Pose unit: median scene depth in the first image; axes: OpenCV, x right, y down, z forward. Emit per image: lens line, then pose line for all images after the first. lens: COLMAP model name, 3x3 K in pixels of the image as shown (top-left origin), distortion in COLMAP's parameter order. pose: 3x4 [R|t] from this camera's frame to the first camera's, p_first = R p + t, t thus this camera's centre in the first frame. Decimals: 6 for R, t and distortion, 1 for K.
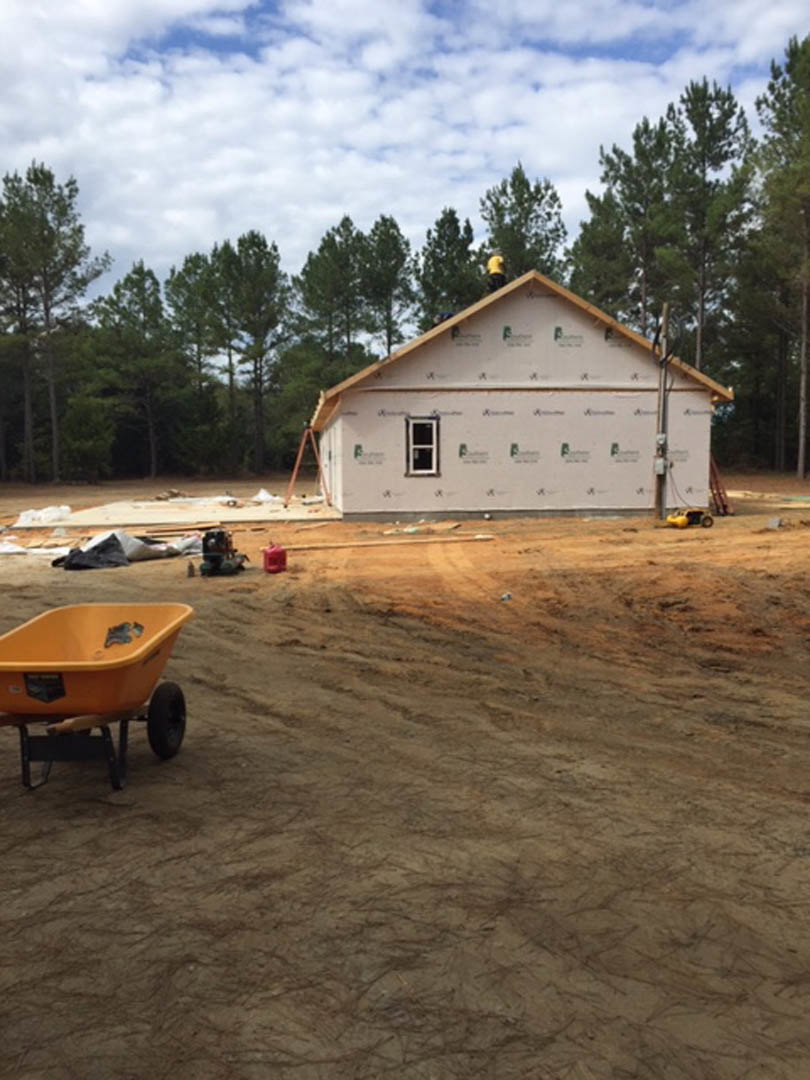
lens RADIAL K [[922.5, 0, 405.0], [0, 922.5, 543.2], [0, 0, 1]] dist [0.046984, -0.070736]
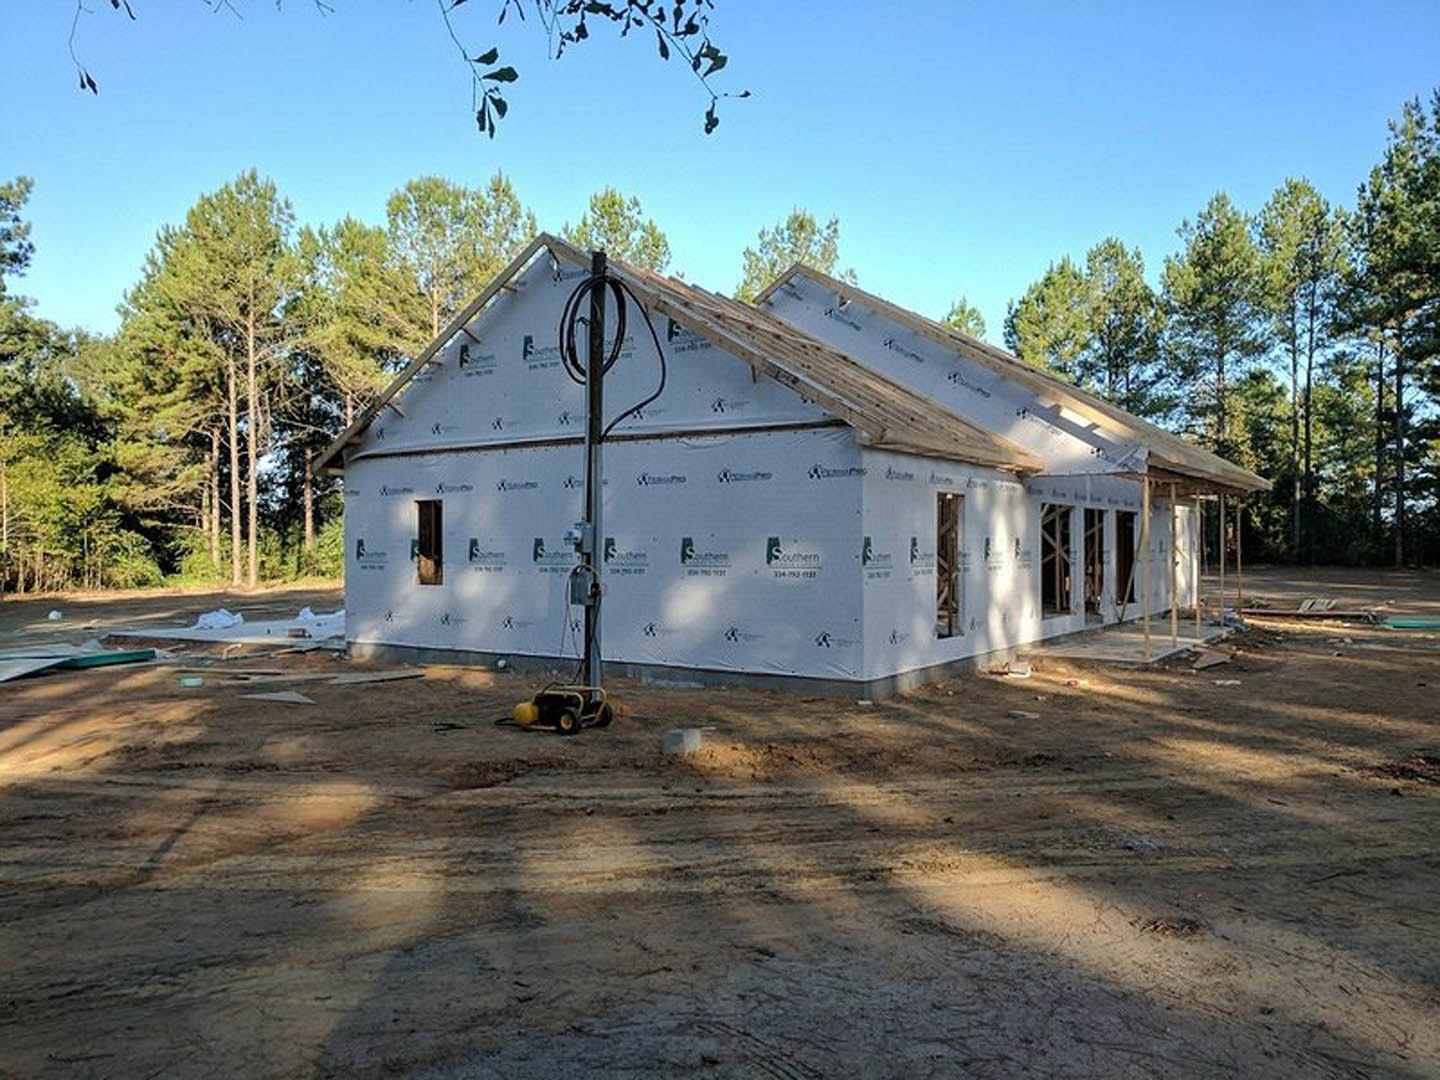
lens RADIAL K [[1082.4, 0, 715.6], [0, 1082.4, 535.8], [0, 0, 1]] dist [0.003829, 0.012243]
pose [[0.748918, 0.001008, -0.662662, 0.249665], [-0.060763, 0.995890, -0.067158, -0.028031], [0.659871, 0.090562, 0.745902, 0.226389]]
